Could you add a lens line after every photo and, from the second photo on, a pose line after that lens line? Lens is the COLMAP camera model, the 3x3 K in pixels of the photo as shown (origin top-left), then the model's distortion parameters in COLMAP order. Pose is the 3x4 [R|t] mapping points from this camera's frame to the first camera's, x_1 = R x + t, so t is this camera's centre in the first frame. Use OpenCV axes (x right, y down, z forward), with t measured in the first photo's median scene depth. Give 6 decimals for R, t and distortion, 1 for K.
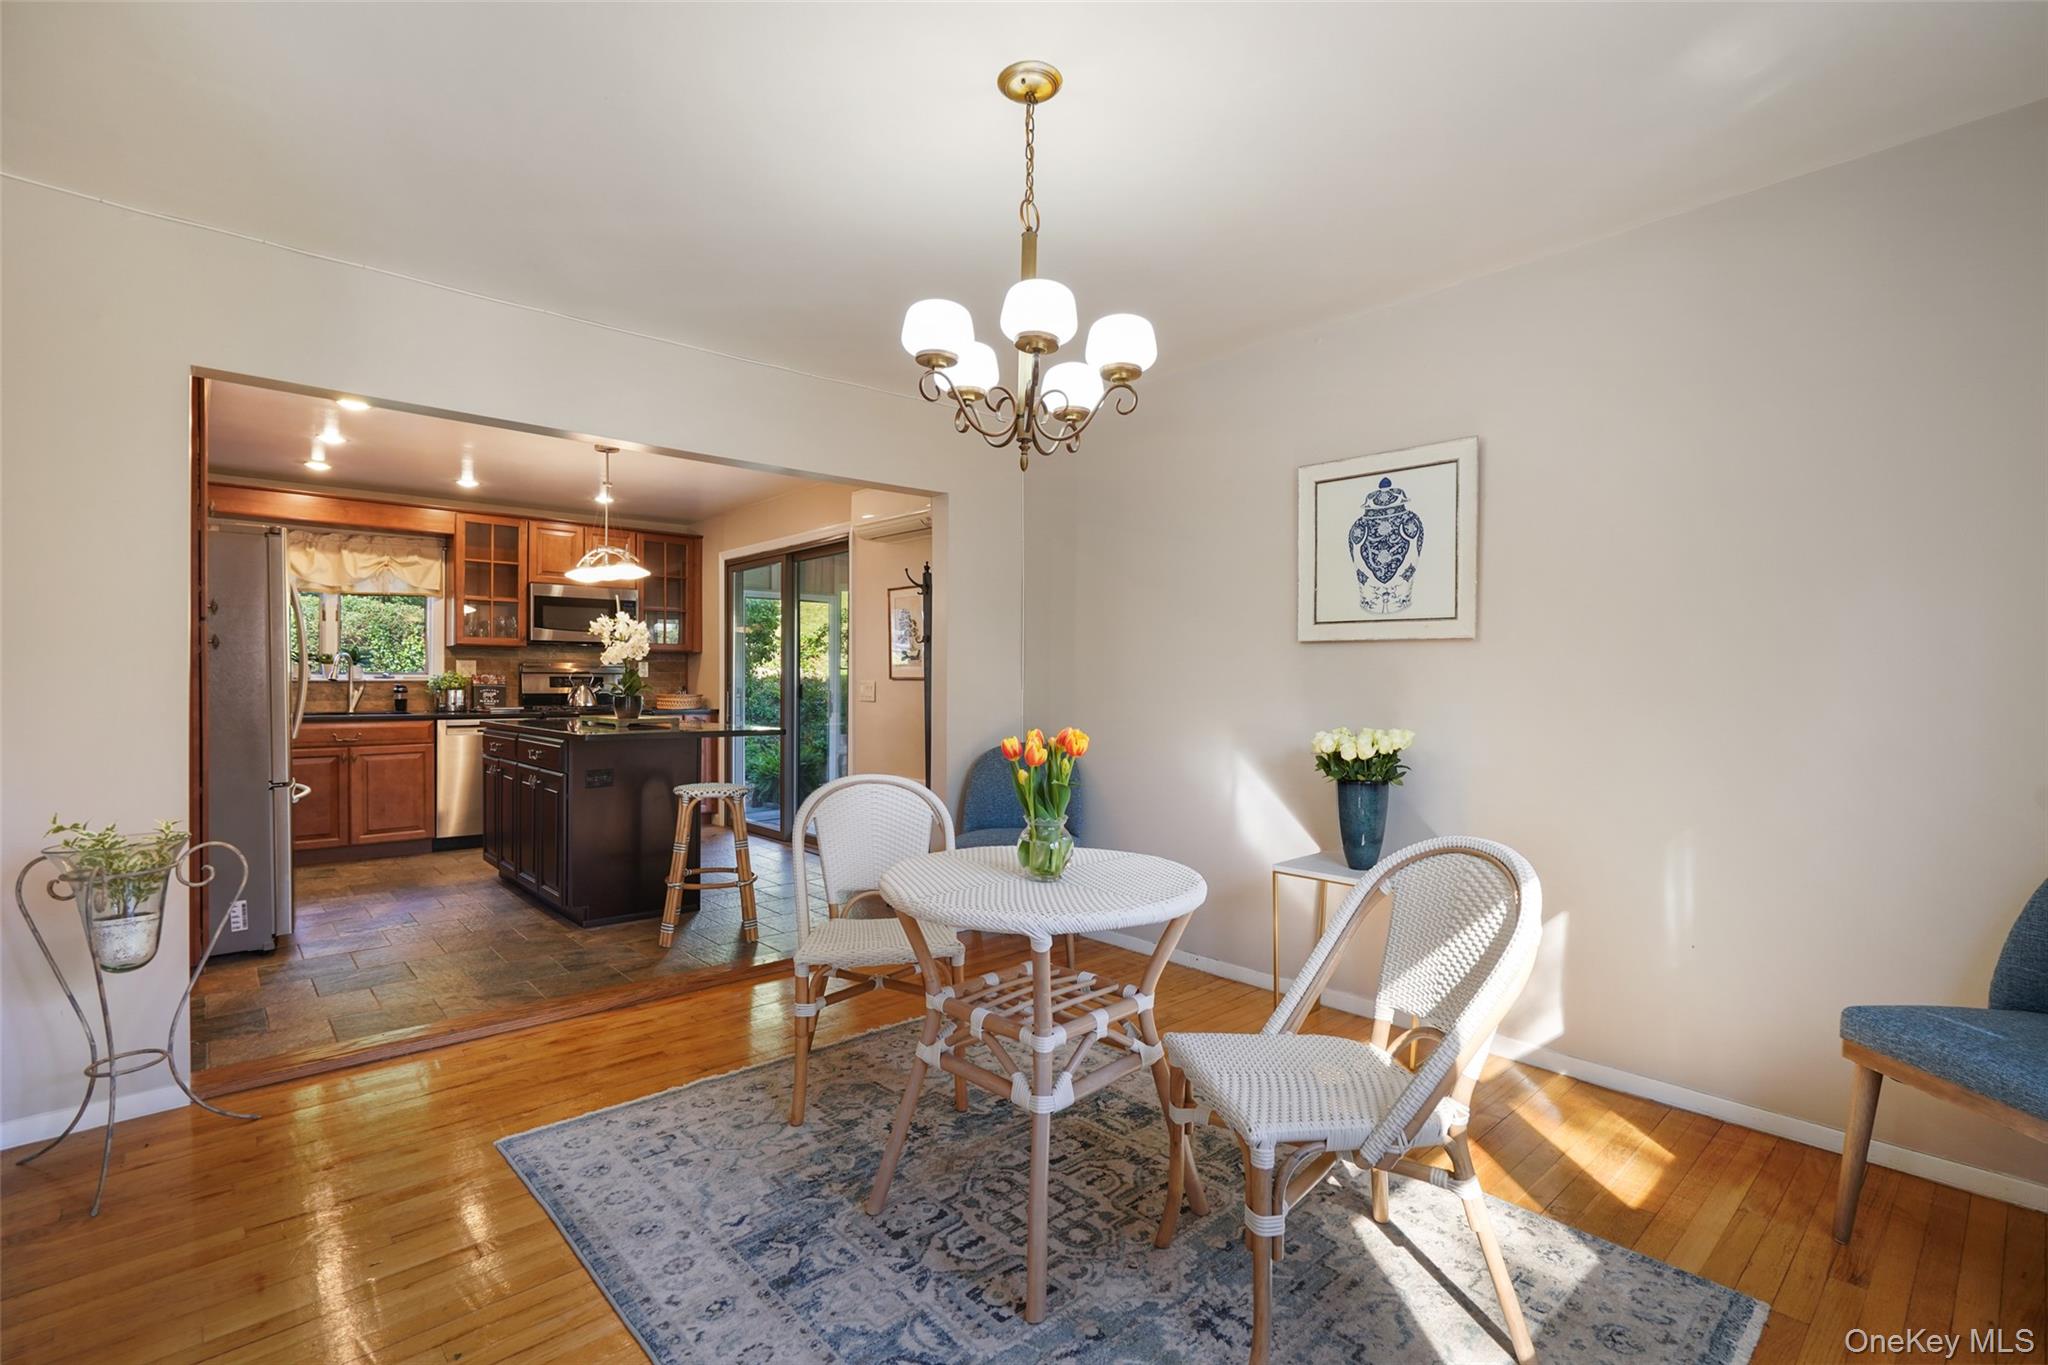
lens RADIAL K [[935.5, 0, 1022.5], [0, 935.5, 699.6], [0, 0, 1]] dist [-0.004439, 0.001878]
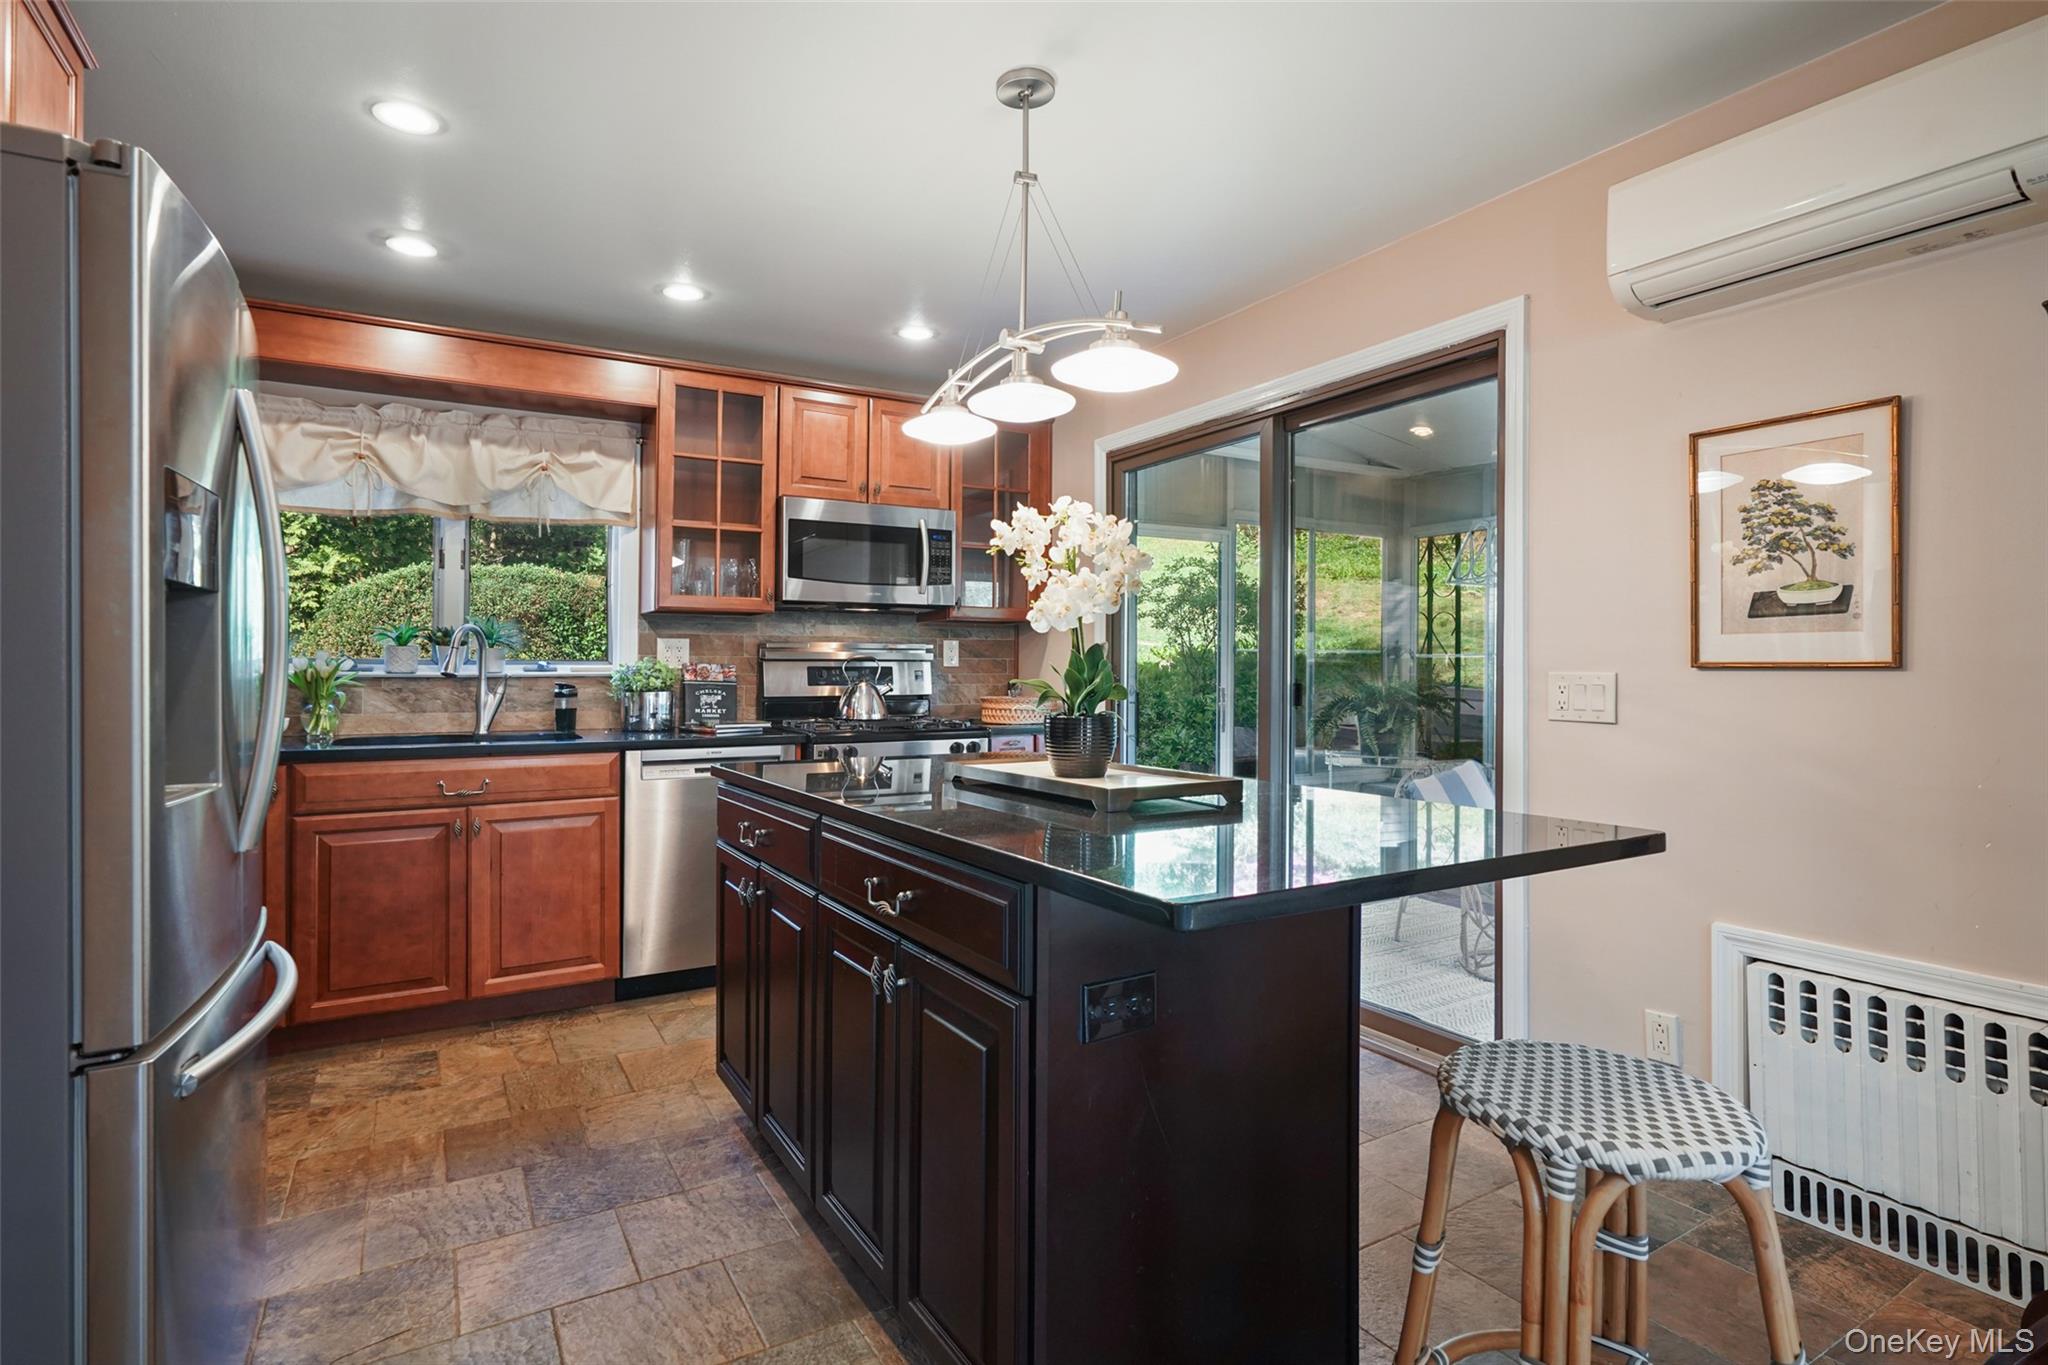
lens RADIAL K [[995.0, 0, 1014.6], [0, 995.0, 668.4], [0, 0, 1]] dist [-0.002846, -0.000510]
pose [[0.982161, -0.005344, -0.187965, -0.293418], [0.001412, 0.999778, -0.021044, -0.011571], [0.188036, 0.020403, 0.981950, 0.470387]]
